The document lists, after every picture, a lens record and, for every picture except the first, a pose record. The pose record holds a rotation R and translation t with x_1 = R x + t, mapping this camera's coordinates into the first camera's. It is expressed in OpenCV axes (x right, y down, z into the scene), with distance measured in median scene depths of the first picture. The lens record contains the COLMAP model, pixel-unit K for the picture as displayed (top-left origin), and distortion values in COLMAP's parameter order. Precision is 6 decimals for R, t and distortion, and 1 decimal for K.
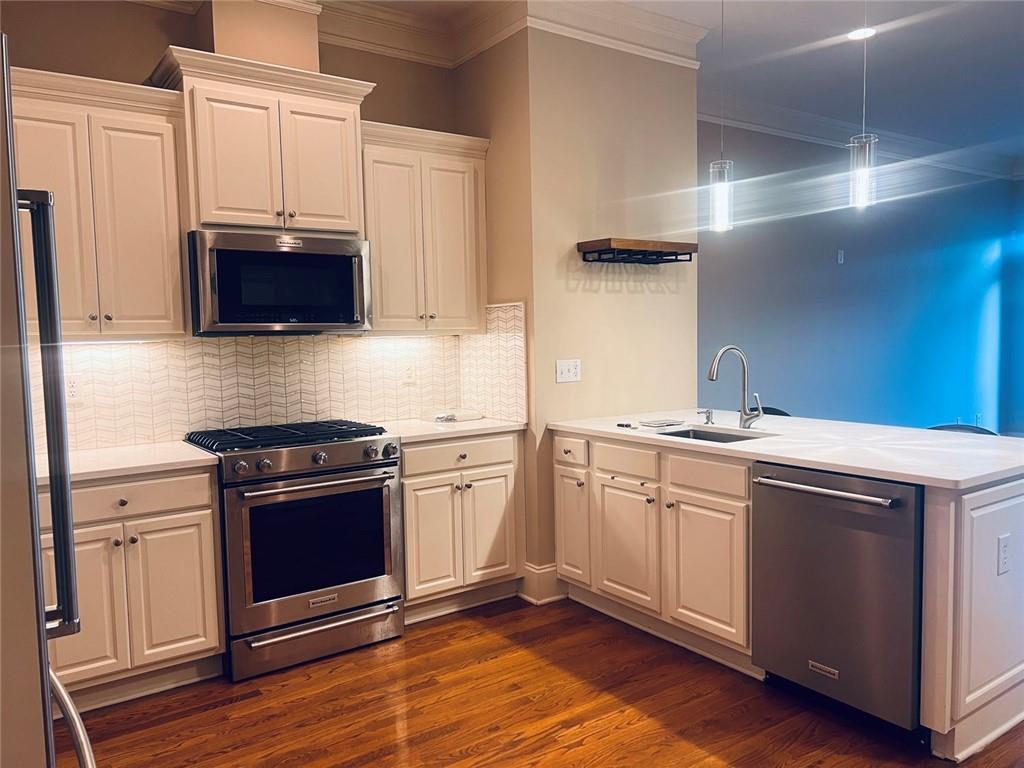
lens RADIAL K [[763.0, 0, 518.2], [0, 763.0, 385.7], [0, 0, 1]] dist [0.074676, -0.084176]
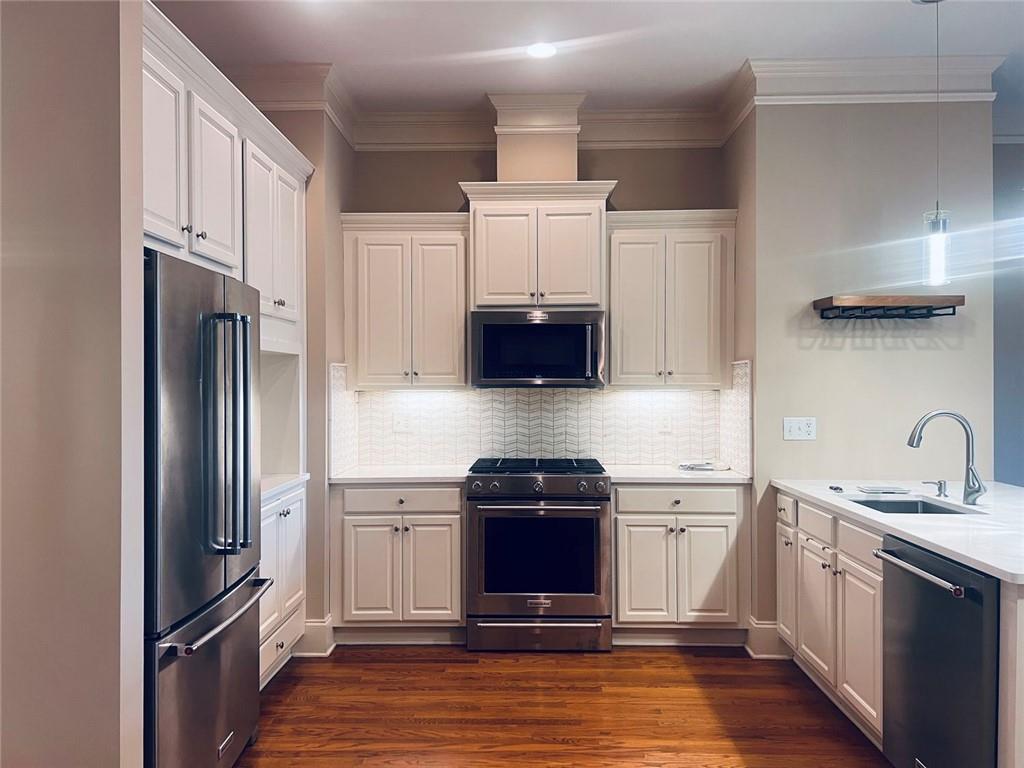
lens RADIAL K [[763.0, 0, 506.2], [0, 763.0, 381.6], [0, 0, 1]] dist [0.074676, -0.084176]
pose [[0.805739, 0.017354, -0.592016, 0.372436], [-0.056106, 0.997312, -0.047126, -0.012726], [0.589607, 0.071187, 0.804547, -0.039937]]
